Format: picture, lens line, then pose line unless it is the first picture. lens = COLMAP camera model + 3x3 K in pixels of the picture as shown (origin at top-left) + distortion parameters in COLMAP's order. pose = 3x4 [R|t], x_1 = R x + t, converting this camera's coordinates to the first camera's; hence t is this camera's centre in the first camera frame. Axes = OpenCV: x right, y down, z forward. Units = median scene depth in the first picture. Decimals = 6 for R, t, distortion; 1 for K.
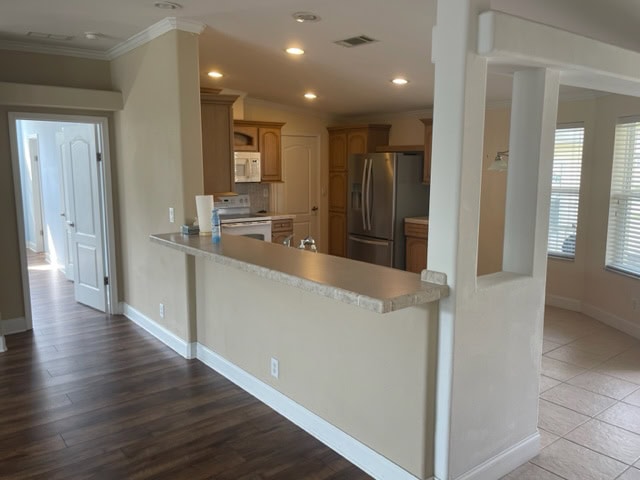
lens RADIAL K [[513.6, 0, 317.3], [0, 513.6, 242.7], [0, 0, 1]] dist [0.055184, -0.054626]
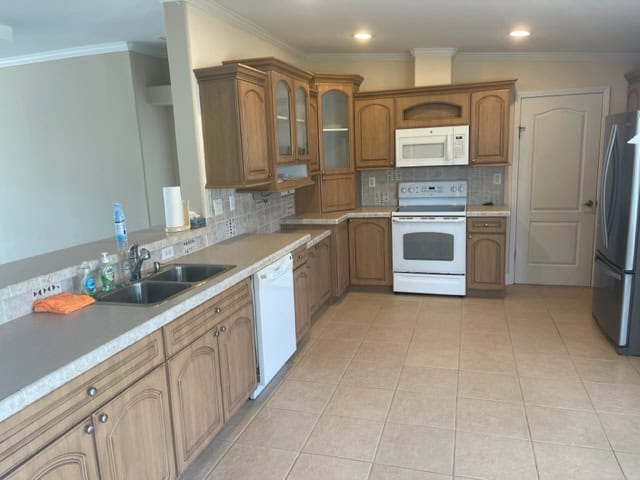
lens RADIAL K [[487.7, 0, 322.2], [0, 487.7, 239.4], [0, 0, 1]] dist [0.046783, -0.017271]
pose [[0.584327, 0.122555, -0.802211, 0.360825], [-0.083118, 0.992370, 0.091064, -0.057943], [0.807251, 0.013467, 0.590055, 0.406777]]
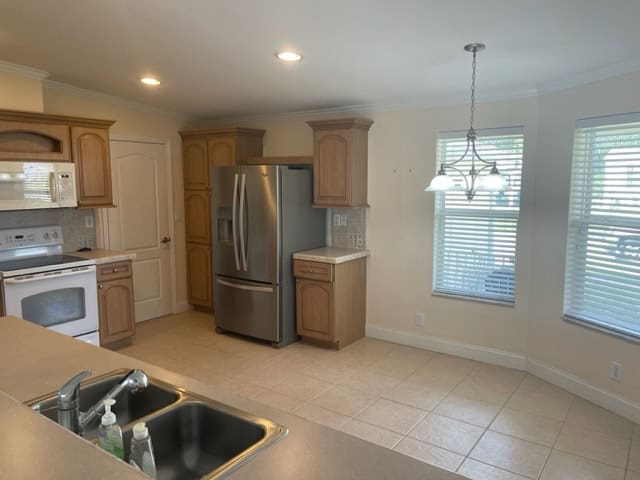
lens RADIAL K [[487.7, 0, 319.2], [0, 487.7, 236.4], [0, 0, 1]] dist [0.046783, -0.017271]
pose [[0.958561, -0.035400, 0.282678, 0.008558], [0.045065, 0.998598, -0.027760, -0.049150], [-0.281299, 0.039348, 0.958813, 0.304412]]
